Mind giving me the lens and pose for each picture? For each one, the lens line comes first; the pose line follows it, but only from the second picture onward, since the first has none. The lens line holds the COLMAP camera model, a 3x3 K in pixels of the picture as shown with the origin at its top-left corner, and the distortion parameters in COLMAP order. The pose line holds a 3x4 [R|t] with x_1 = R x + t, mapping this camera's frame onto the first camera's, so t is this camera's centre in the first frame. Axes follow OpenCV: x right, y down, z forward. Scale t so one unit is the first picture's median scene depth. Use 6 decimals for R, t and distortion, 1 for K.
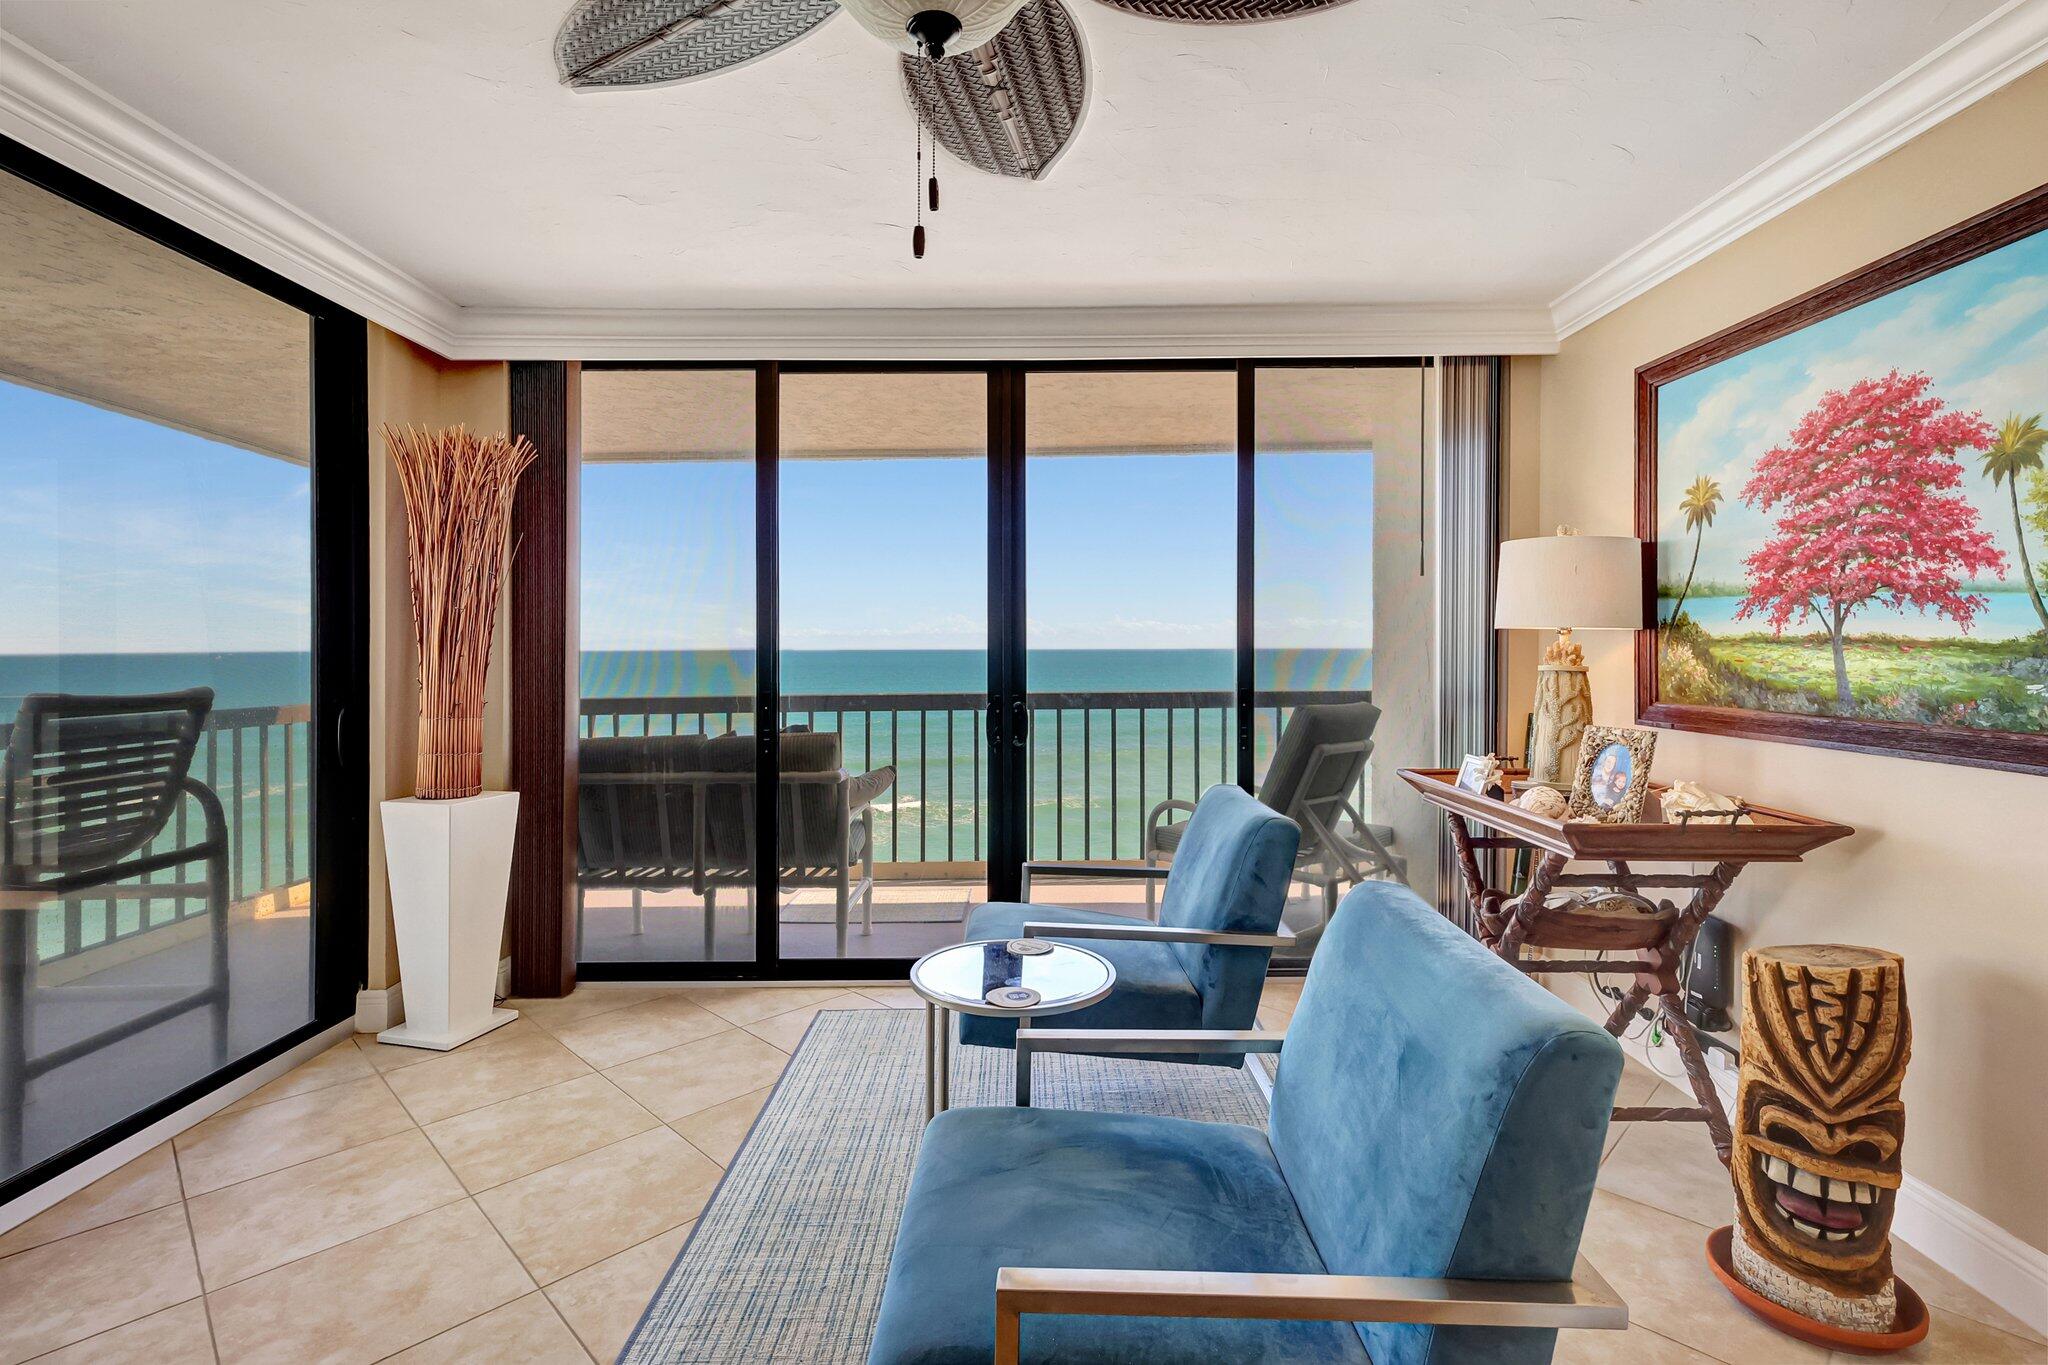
lens RADIAL K [[955.8, 0, 1035.6], [0, 955.8, 633.8], [0, 0, 1]] dist [0.001859, 0.000028]
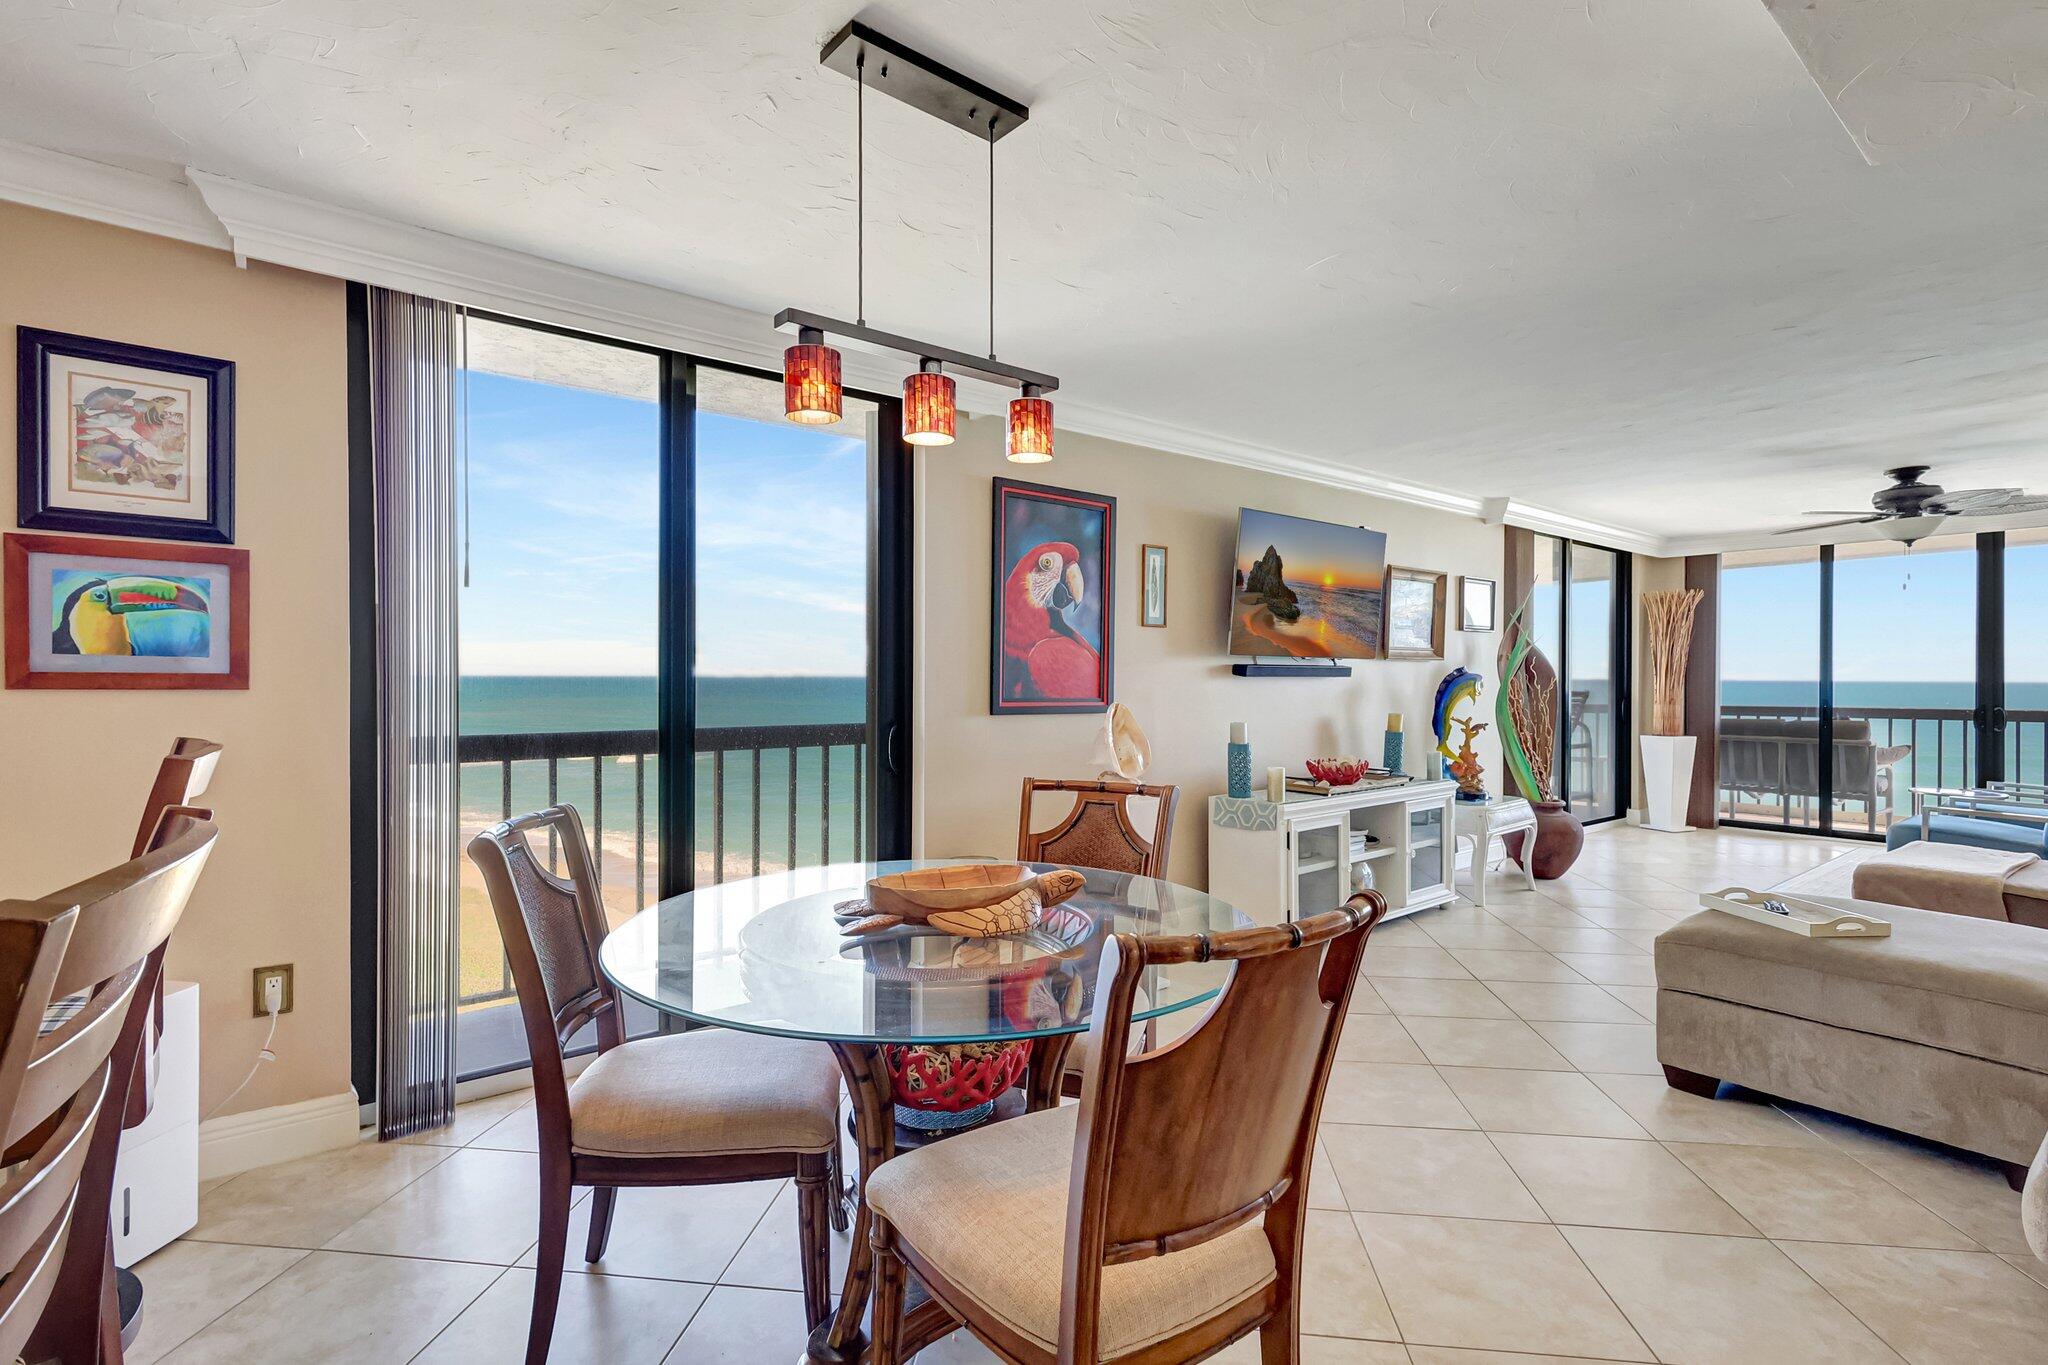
lens RADIAL K [[955.8, 0, 1035.6], [0, 955.8, 633.8], [0, 0, 1]] dist [0.001859, 0.000028]
pose [[0.604323, -0.004273, -0.796728, 0.382591], [0.002247, 0.999991, -0.003659, -0.093069], [0.796736, 0.000421, 0.604327, -1.813017]]
